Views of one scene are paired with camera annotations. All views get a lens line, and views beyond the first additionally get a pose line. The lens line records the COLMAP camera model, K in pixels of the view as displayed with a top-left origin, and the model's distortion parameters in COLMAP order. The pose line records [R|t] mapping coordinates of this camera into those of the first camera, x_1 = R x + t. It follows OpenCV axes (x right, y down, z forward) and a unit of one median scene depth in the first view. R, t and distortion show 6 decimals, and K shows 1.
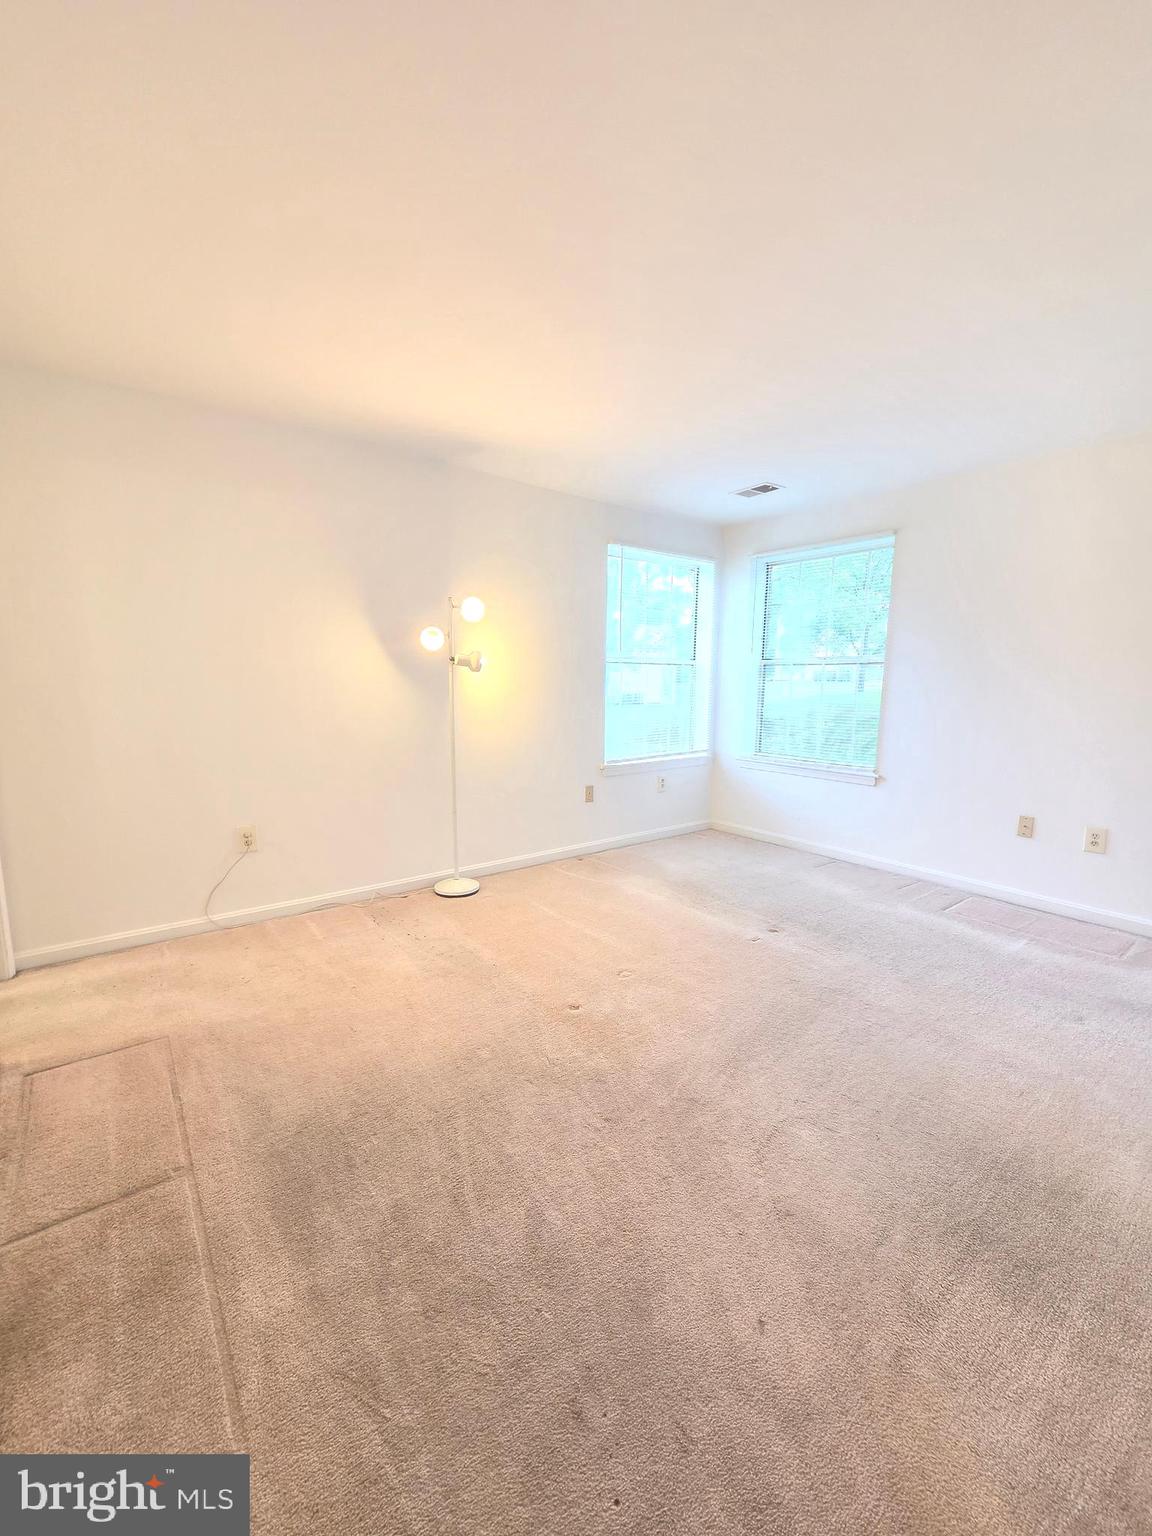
lens RADIAL K [[630.5, 0, 574.9], [0, 630.5, 764.0], [0, 0, 1]] dist [-0.005358, 0.006665]
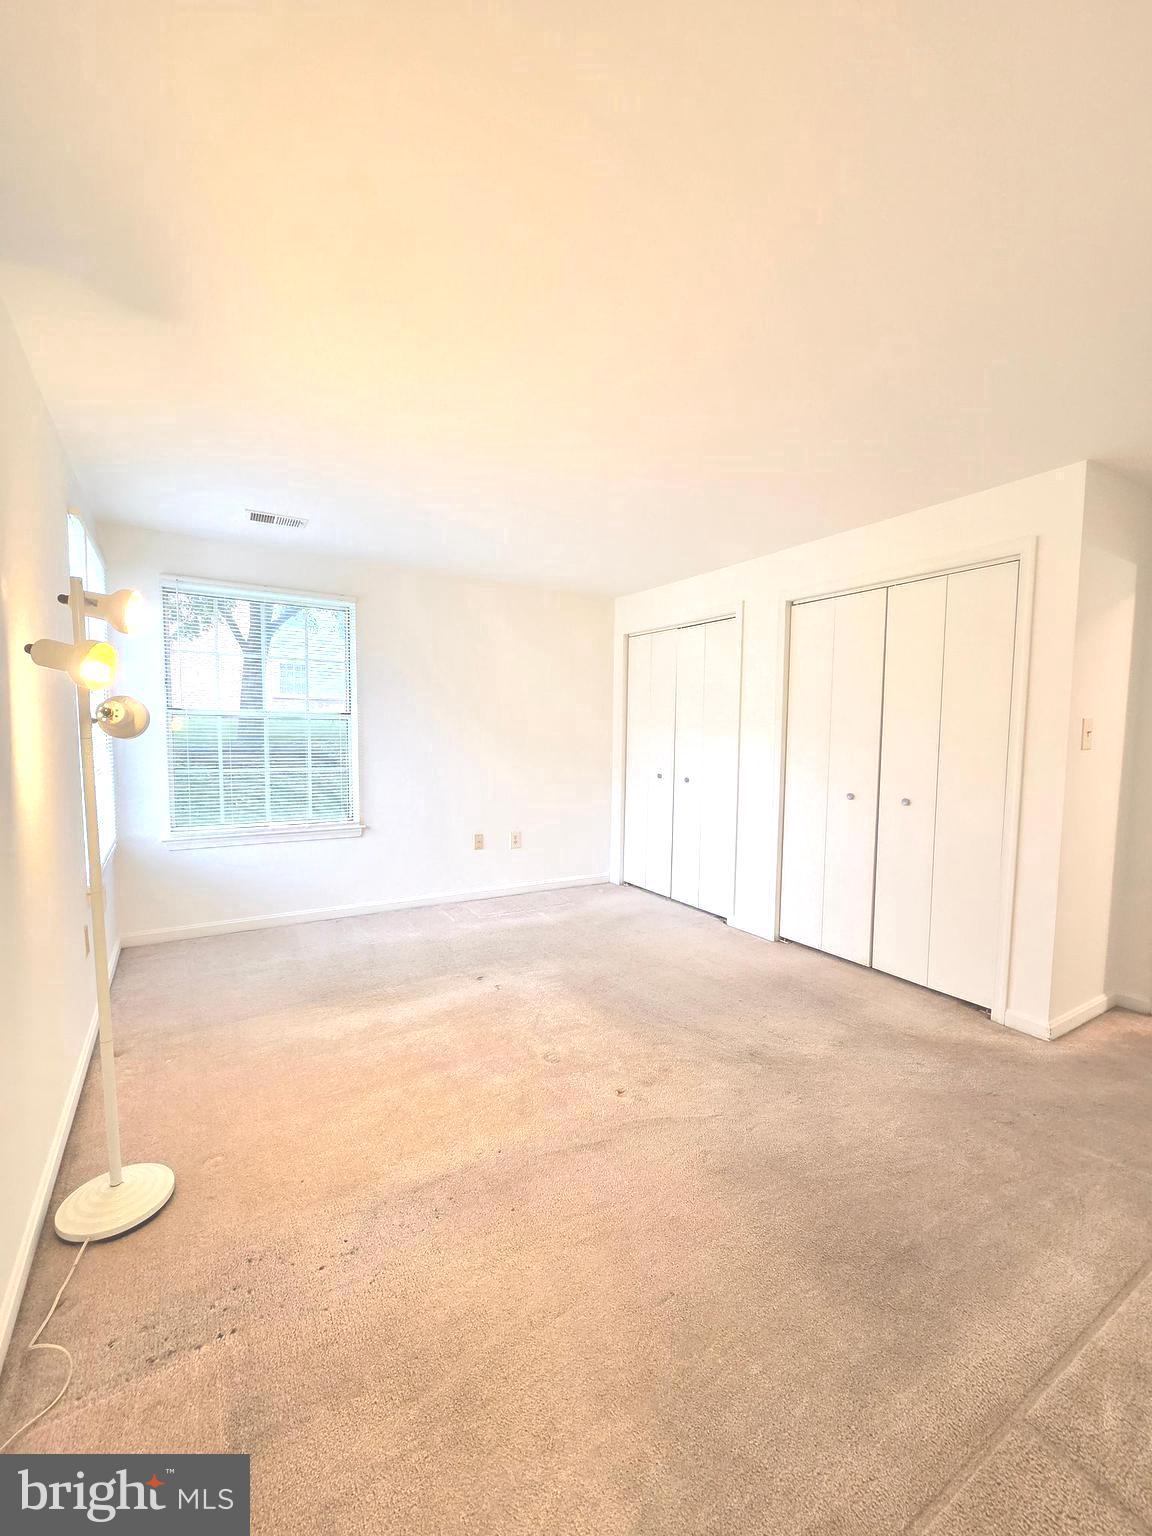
lens RADIAL K [[630.5, 0, 577.6], [0, 630.5, 774.0], [0, 0, 1]] dist [-0.005358, 0.006665]
pose [[0.099705, -0.077225, 0.992016, -0.671948], [0.118306, 0.990831, 0.065243, -0.121461], [-0.987959, 0.110857, 0.107927, 0.665314]]
